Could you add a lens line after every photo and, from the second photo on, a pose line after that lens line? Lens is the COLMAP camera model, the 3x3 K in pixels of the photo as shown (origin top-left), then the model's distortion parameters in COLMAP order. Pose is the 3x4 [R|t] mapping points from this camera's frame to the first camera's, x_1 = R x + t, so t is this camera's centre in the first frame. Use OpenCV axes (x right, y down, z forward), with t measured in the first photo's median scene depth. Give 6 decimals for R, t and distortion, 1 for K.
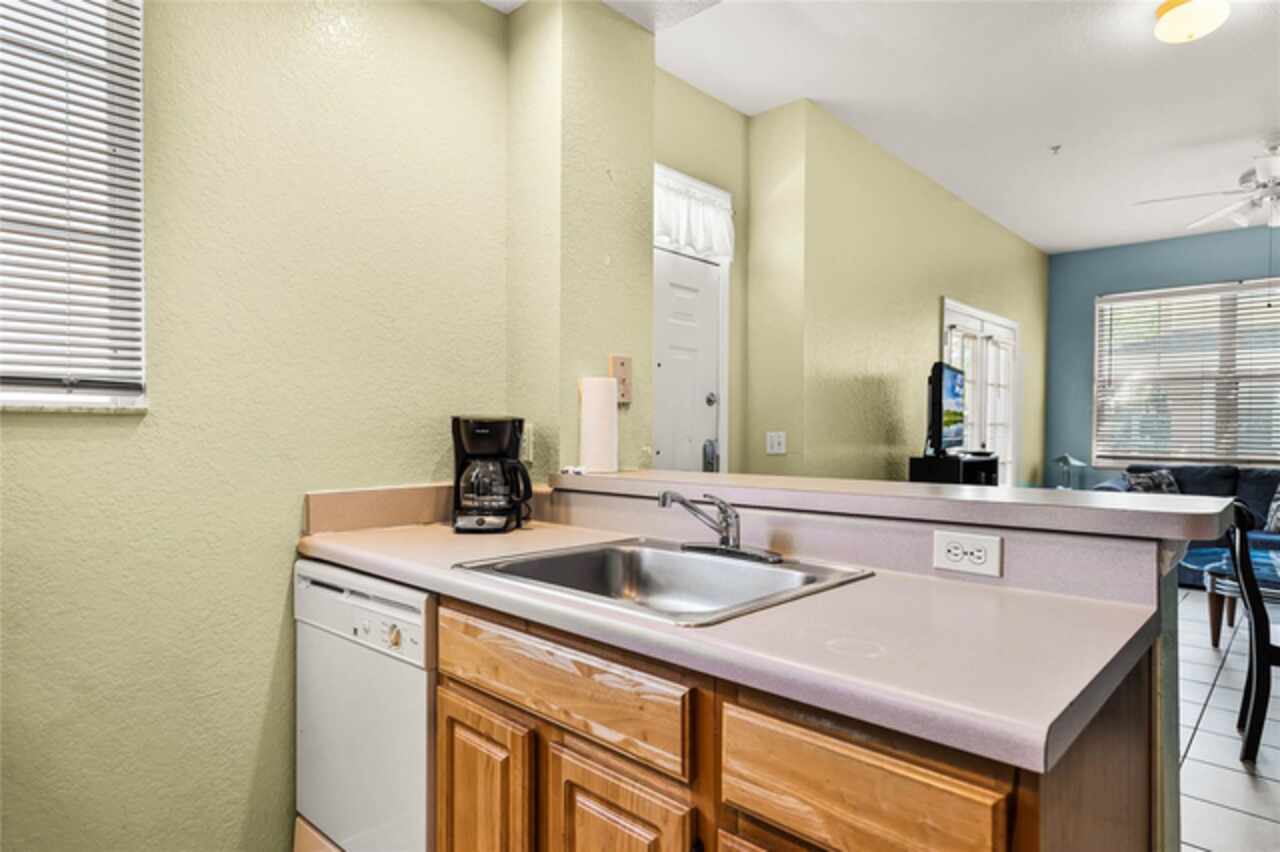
lens RADIAL K [[724.5, 0, 633.5], [0, 724.5, 424.0], [0, 0, 1]] dist [0.024200, -0.002271]
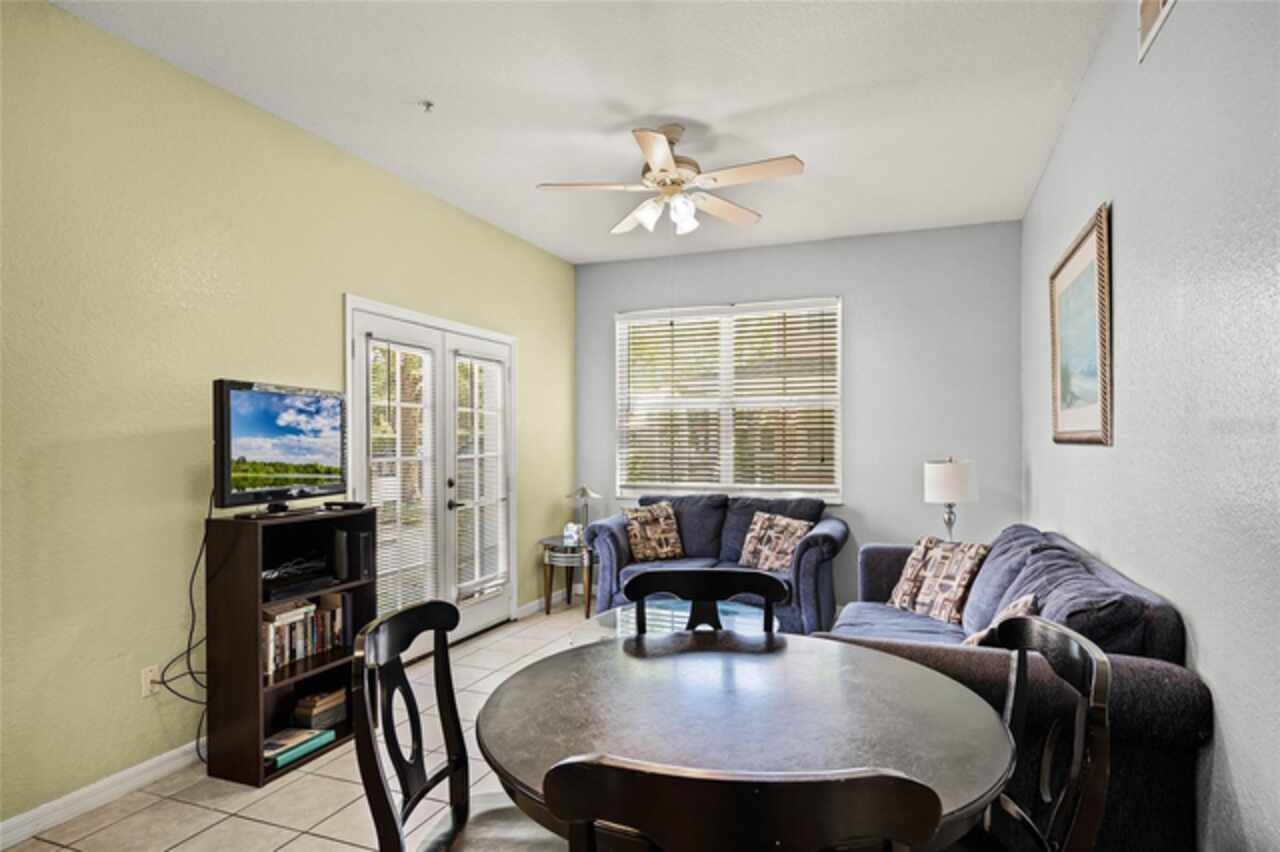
lens RADIAL K [[724.5, 0, 650.9], [0, 724.5, 417.7], [0, 0, 1]] dist [0.024200, -0.002271]
pose [[0.926018, -0.001260, 0.377477, 0.368727], [0.012413, 0.999555, -0.027115, -0.018949], [-0.377275, 0.029795, 0.925622, 0.158106]]
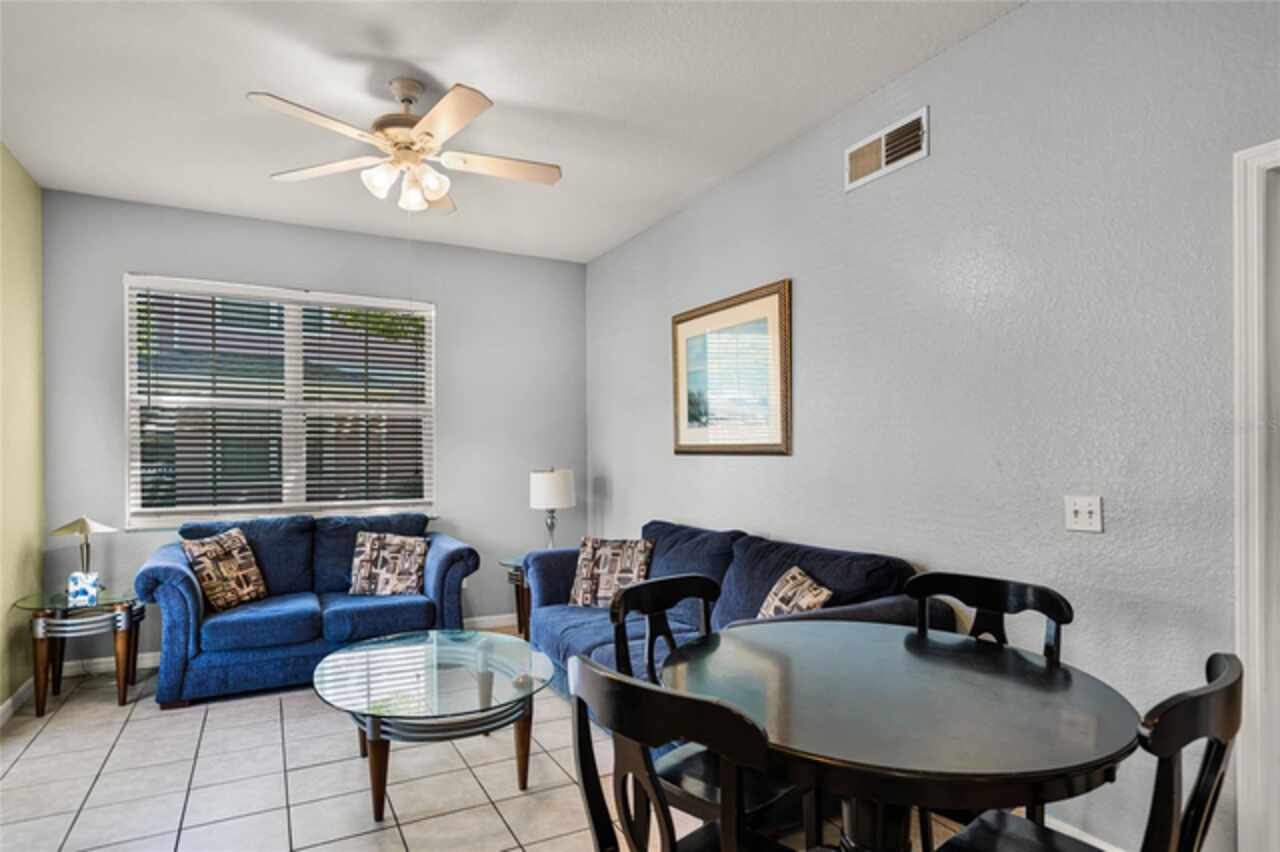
lens RADIAL K [[724.5, 0, 649.6], [0, 724.5, 431.3], [0, 0, 1]] dist [0.024200, -0.002271]
pose [[0.316841, 0.017576, 0.948316, 0.173181], [0.001424, 0.999818, -0.019007, -0.019656], [-0.948478, 0.007373, 0.316758, 0.390485]]
